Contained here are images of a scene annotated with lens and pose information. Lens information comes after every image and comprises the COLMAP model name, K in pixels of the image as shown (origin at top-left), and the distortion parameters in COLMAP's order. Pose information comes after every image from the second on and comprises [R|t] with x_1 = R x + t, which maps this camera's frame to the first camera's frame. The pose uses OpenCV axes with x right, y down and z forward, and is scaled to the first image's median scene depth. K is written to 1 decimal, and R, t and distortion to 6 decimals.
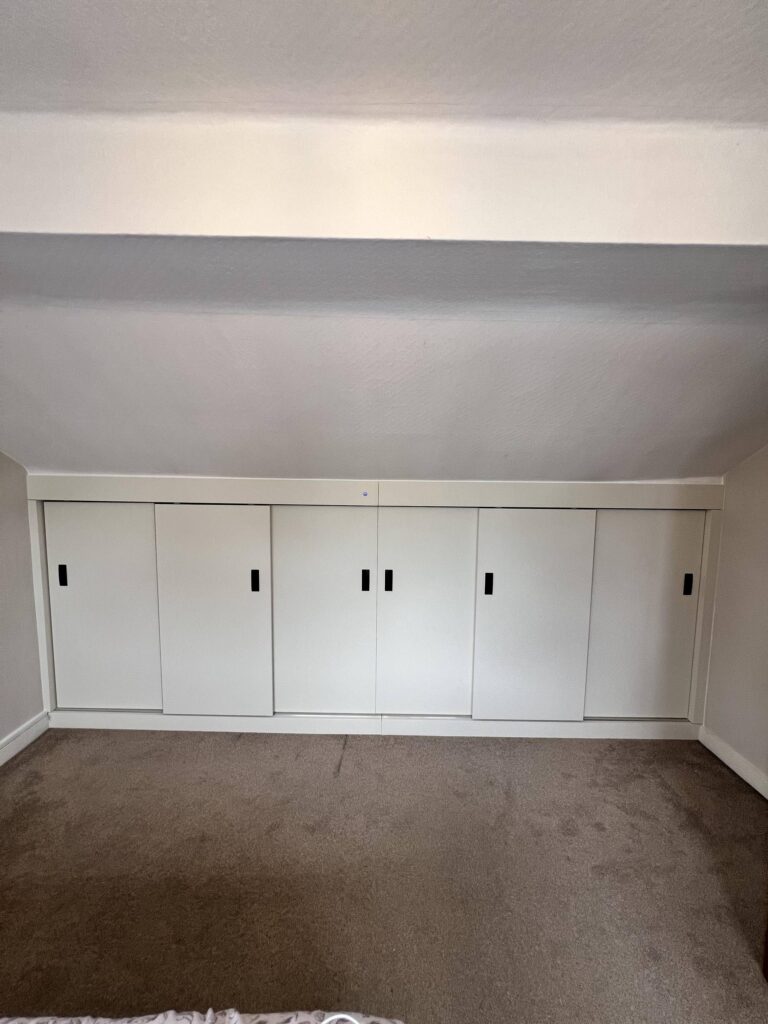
lens RADIAL K [[423.2, 0, 384.2], [0, 423.2, 509.1], [0, 0, 1]] dist [-0.001155, 0.001367]
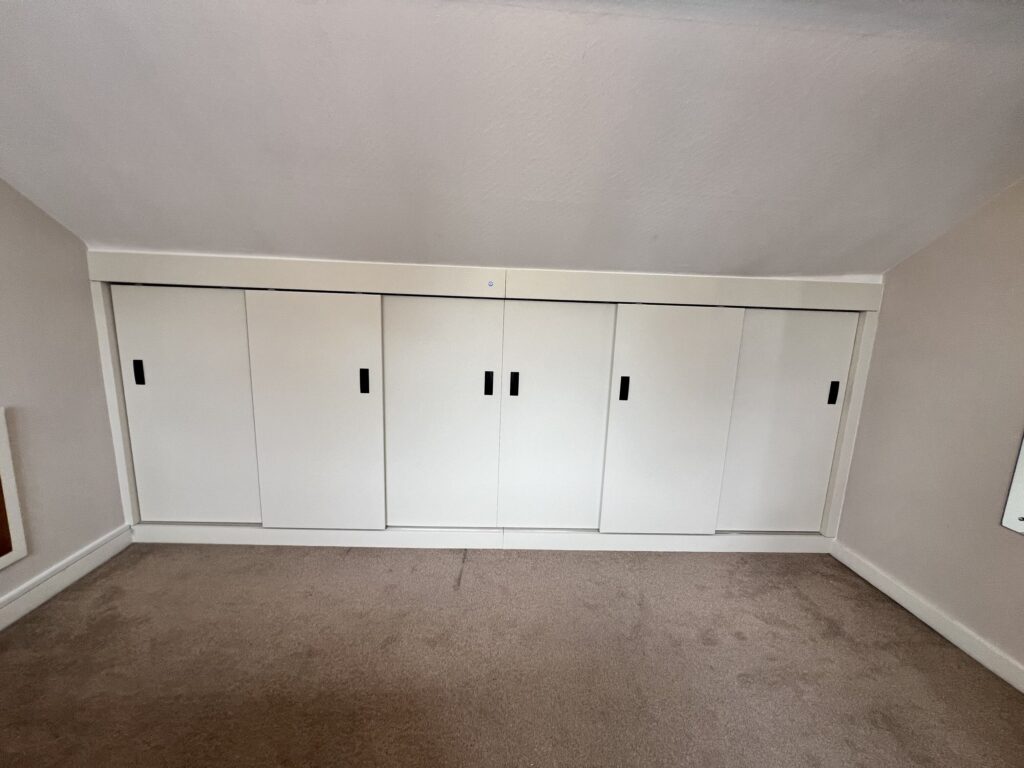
lens RADIAL K [[423.2, 0, 508.1], [0, 423.2, 384.1], [0, 0, 1]] dist [-0.001155, 0.001367]
pose [[0.998816, 0.015291, 0.046186, -0.048262], [-0.019103, 0.996346, 0.083248, 0.102425], [-0.044744, -0.084031, 0.995458, 0.110266]]
